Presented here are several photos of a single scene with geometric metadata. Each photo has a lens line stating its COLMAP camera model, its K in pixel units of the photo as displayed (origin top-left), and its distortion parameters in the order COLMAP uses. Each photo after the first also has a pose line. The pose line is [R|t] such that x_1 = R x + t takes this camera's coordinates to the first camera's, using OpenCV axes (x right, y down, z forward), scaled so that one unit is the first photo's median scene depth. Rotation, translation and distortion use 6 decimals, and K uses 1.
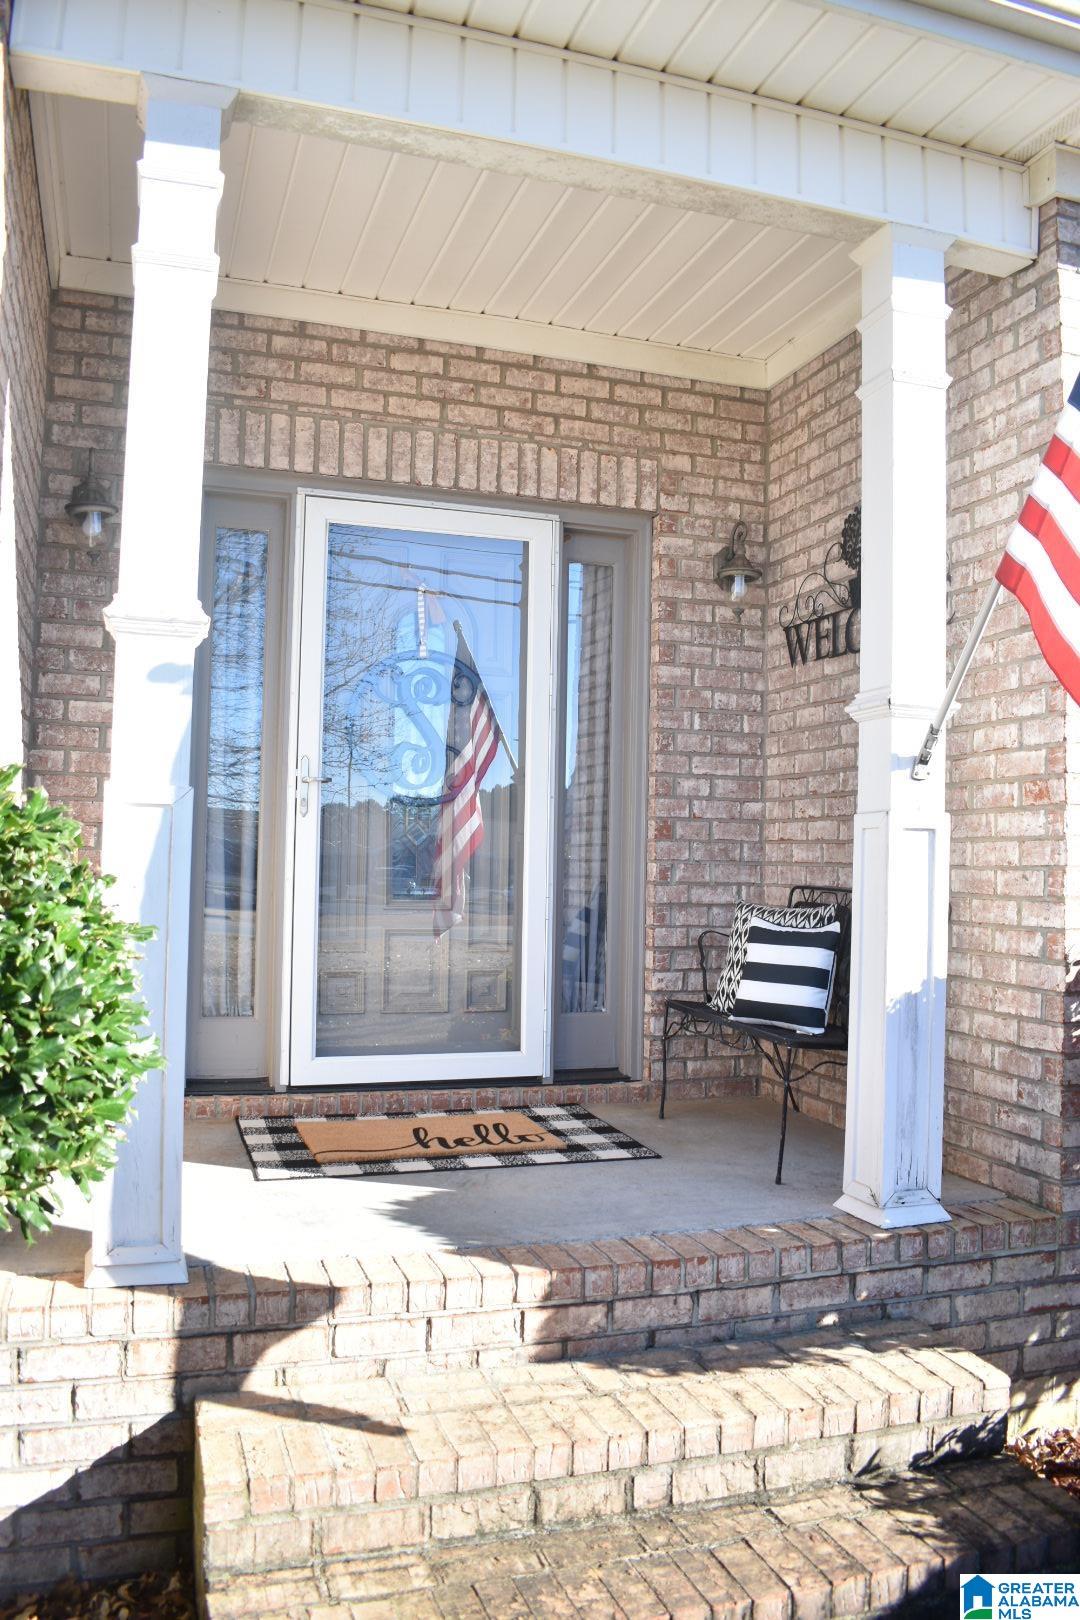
lens RADIAL K [[1261.7, 0, 543.8], [0, 1261.7, 807.5], [0, 0, 1]] dist [-0.090630, 0.008447]
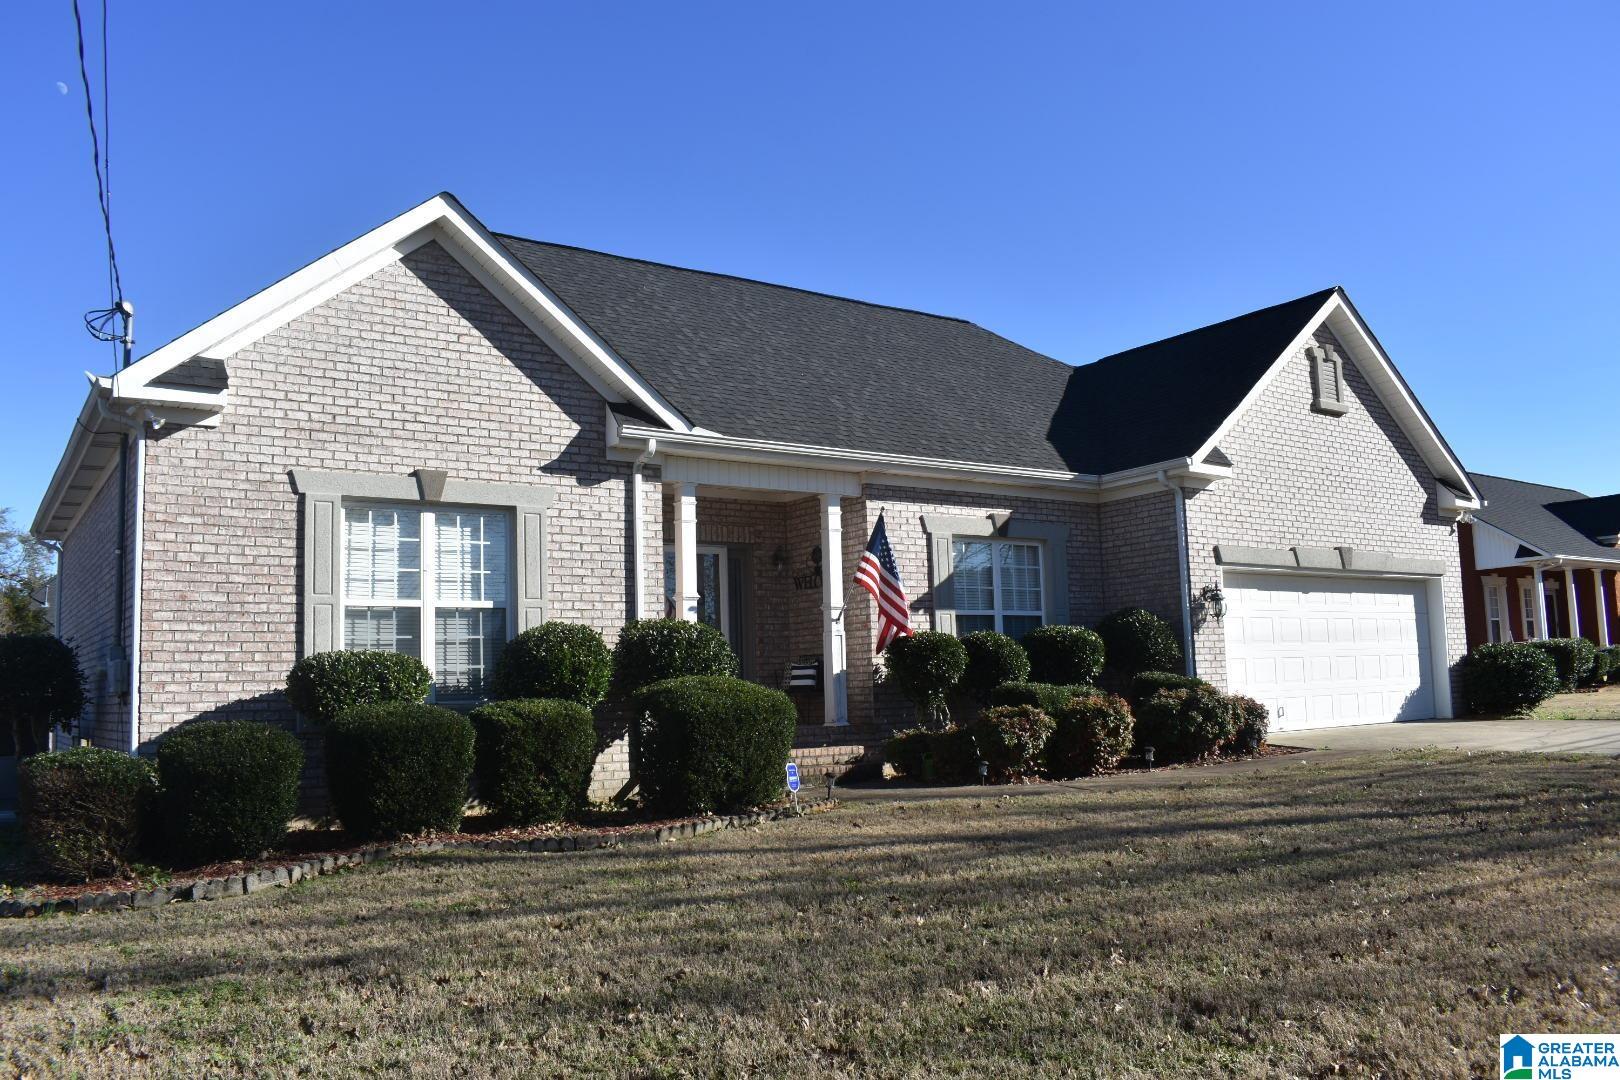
lens RADIAL K [[1261.7, 0, 809.1], [0, 1261.7, 541.2], [0, 0, 1]] dist [-0.090630, 0.008447]
pose [[0.957064, -0.014972, 0.289490, -0.993577], [0.038541, 0.996371, -0.075885, 0.018270], [-0.287303, 0.083784, 0.954168, -2.976763]]
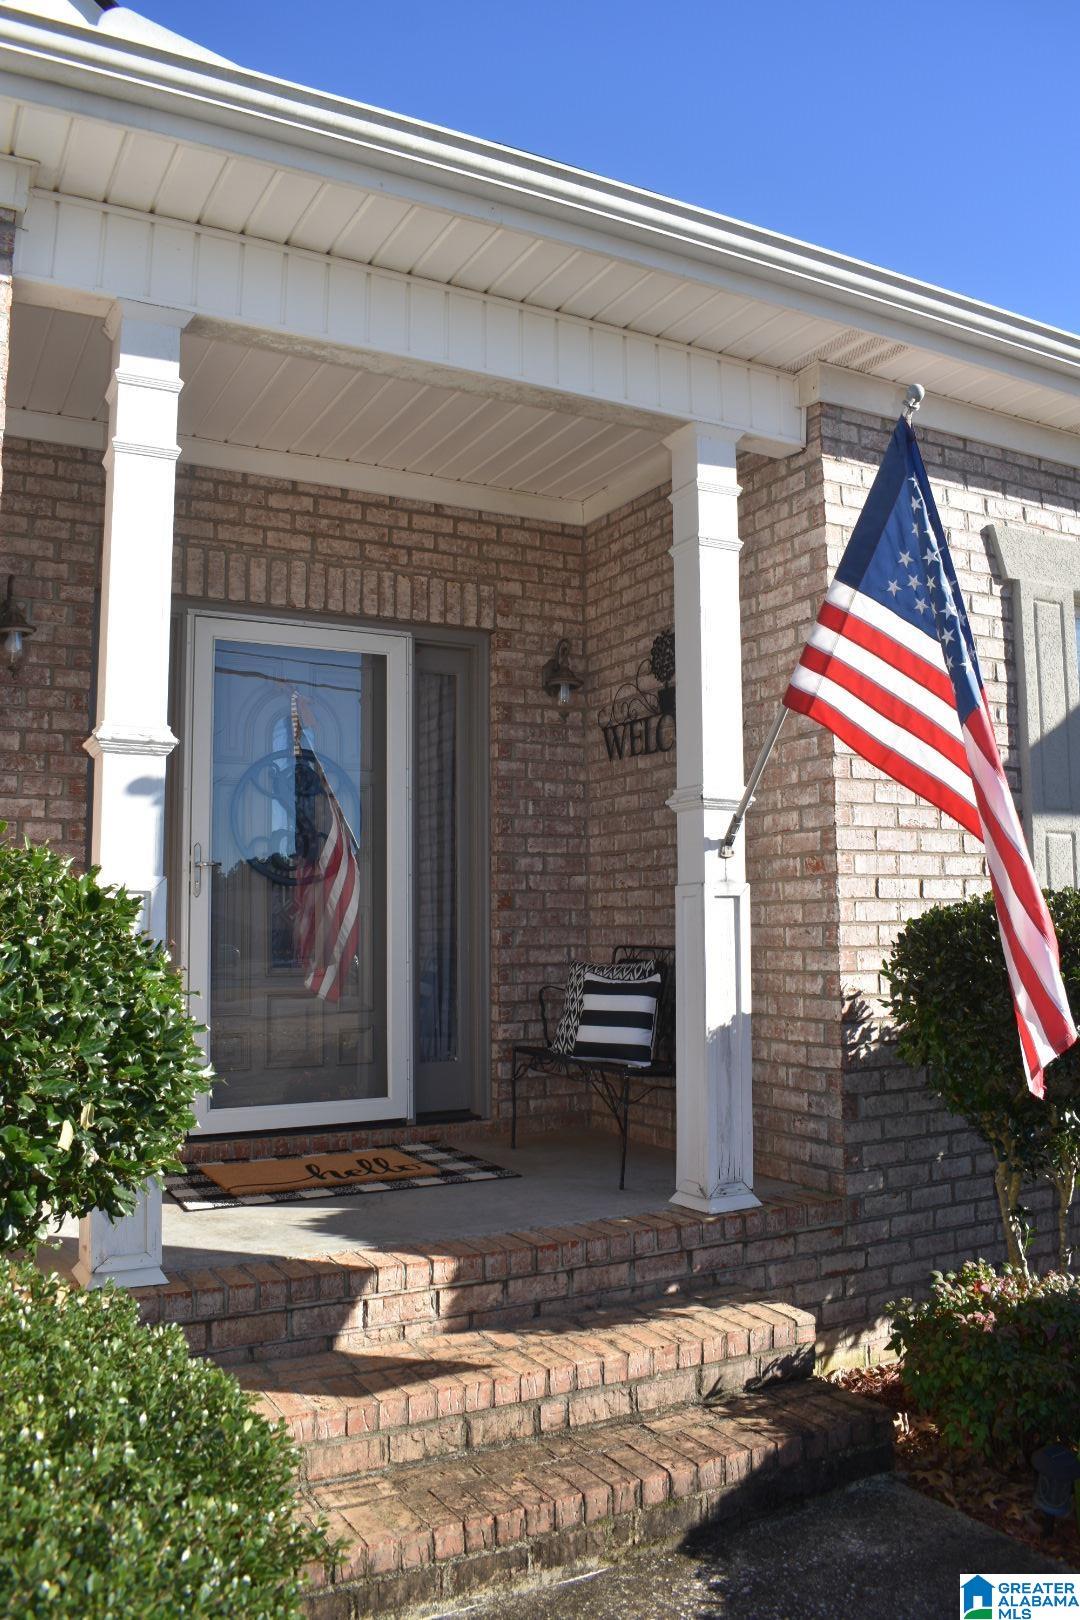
lens RADIAL K [[1261.7, 0, 538.1], [0, 1261.7, 808.3], [0, 0, 1]] dist [-0.090630, 0.008447]
pose [[0.985203, -0.012027, 0.170971, -0.099800], [0.021237, 0.998414, -0.052142, -0.008949], [-0.170073, 0.055001, 0.983895, -0.215973]]
